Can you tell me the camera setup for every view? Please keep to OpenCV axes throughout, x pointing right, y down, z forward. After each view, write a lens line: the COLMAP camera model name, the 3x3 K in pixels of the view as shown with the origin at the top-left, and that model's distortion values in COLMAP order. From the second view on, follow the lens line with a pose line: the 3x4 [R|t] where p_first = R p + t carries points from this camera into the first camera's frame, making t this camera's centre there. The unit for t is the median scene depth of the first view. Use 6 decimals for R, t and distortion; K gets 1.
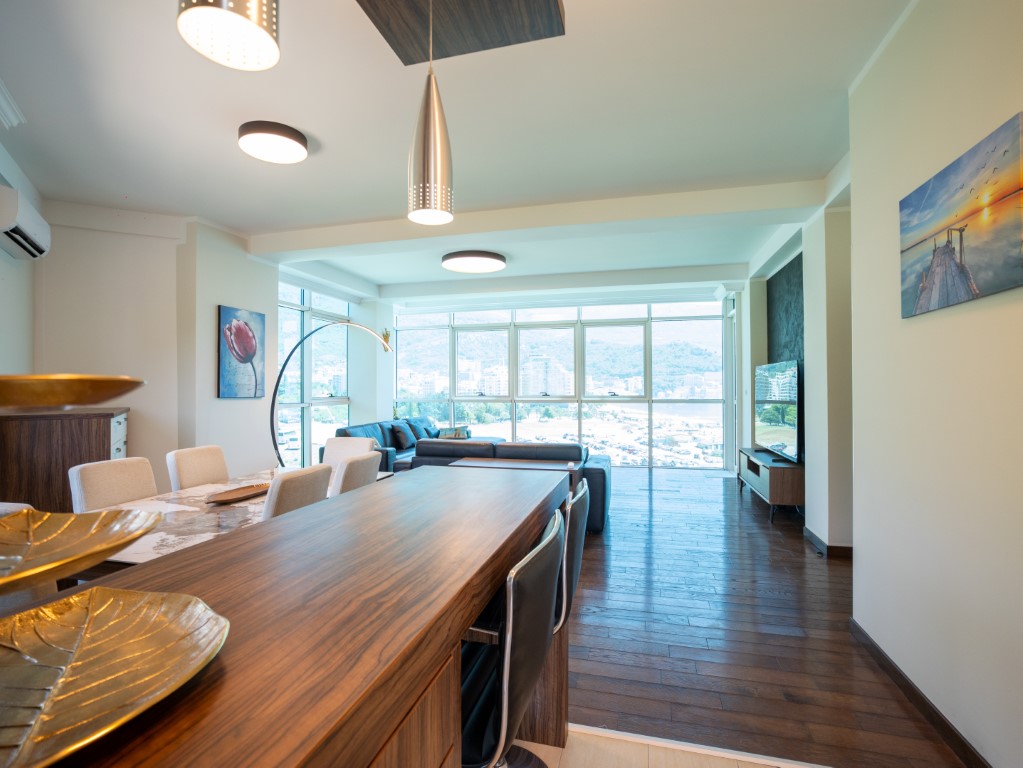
lens RADIAL K [[505.7, 0, 516.9], [0, 505.7, 382.3], [0, 0, 1]] dist [-0.054935, 0.032237]
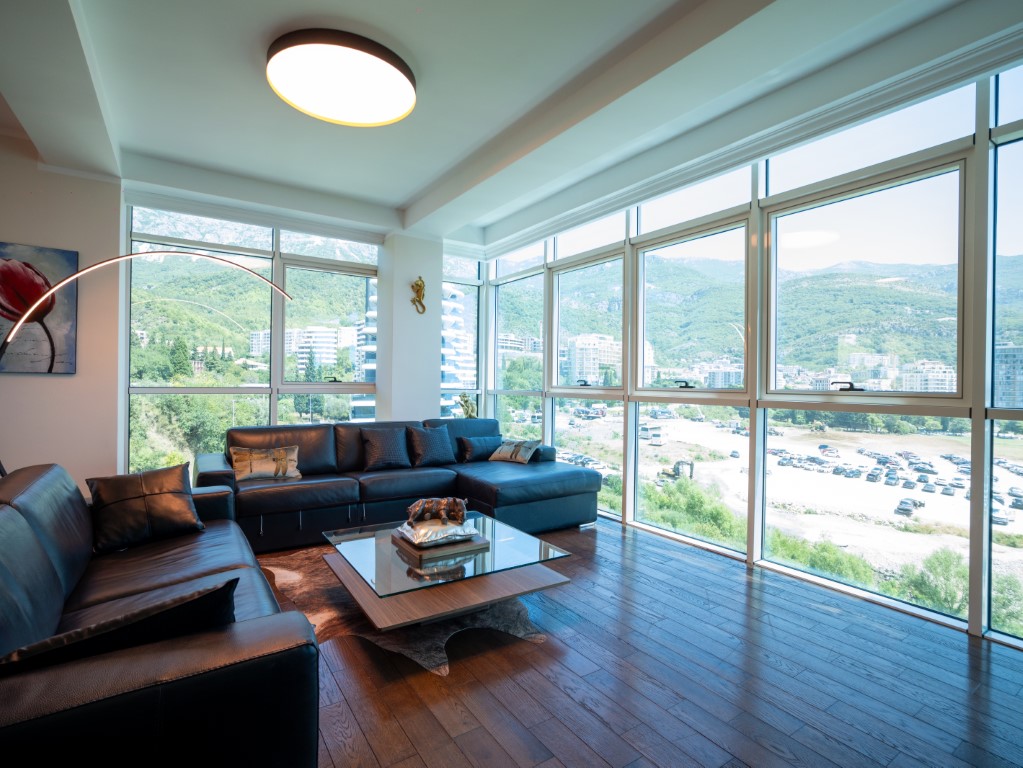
lens RADIAL K [[505.7, 0, 516.9], [0, 505.7, 382.3], [0, 0, 1]] dist [-0.054935, 0.032237]
pose [[0.737773, 0.012826, -0.674927, 0.258977], [-0.009843, 0.999918, 0.008242, 0.019674], [0.674977, 0.000562, 0.737839, 0.597936]]
